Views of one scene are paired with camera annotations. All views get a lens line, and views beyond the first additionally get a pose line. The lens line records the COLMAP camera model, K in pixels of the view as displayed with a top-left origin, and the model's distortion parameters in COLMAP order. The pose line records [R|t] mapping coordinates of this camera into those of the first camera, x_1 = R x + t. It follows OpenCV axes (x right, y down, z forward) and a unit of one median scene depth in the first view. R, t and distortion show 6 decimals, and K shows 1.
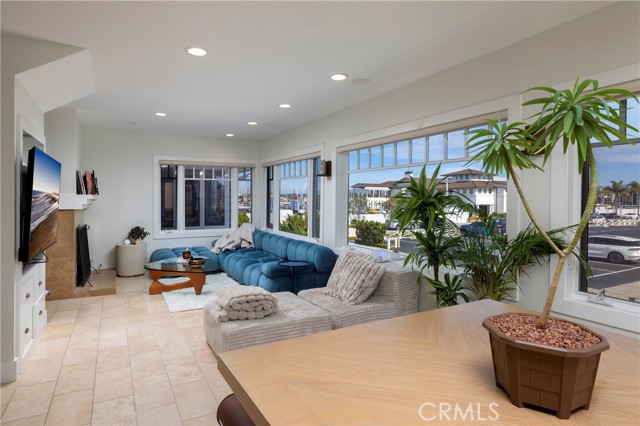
lens RADIAL K [[369.9, 0, 319.5], [0, 369.9, 201.6], [0, 0, 1]] dist [-0.001536, -0.000330]
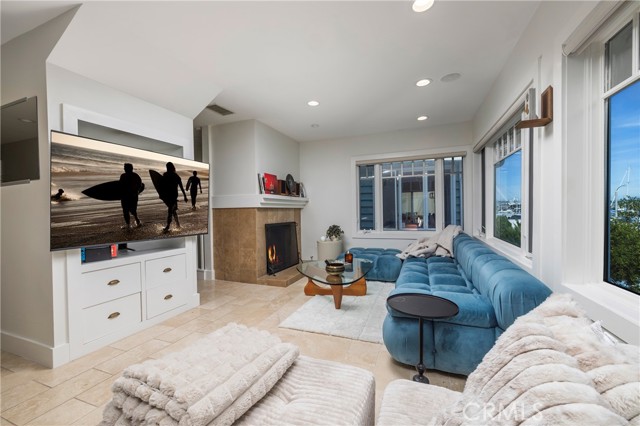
lens RADIAL K [[272.7, 0, 320.0], [0, 272.7, 213.0], [0, 0, 1]] dist [0.000861, 0.000174]
pose [[0.638036, -0.003675, -0.769997, 0.085129], [0.011889, 0.999916, 0.005079, 0.026866], [0.769914, -0.012395, 0.638027, 0.441243]]
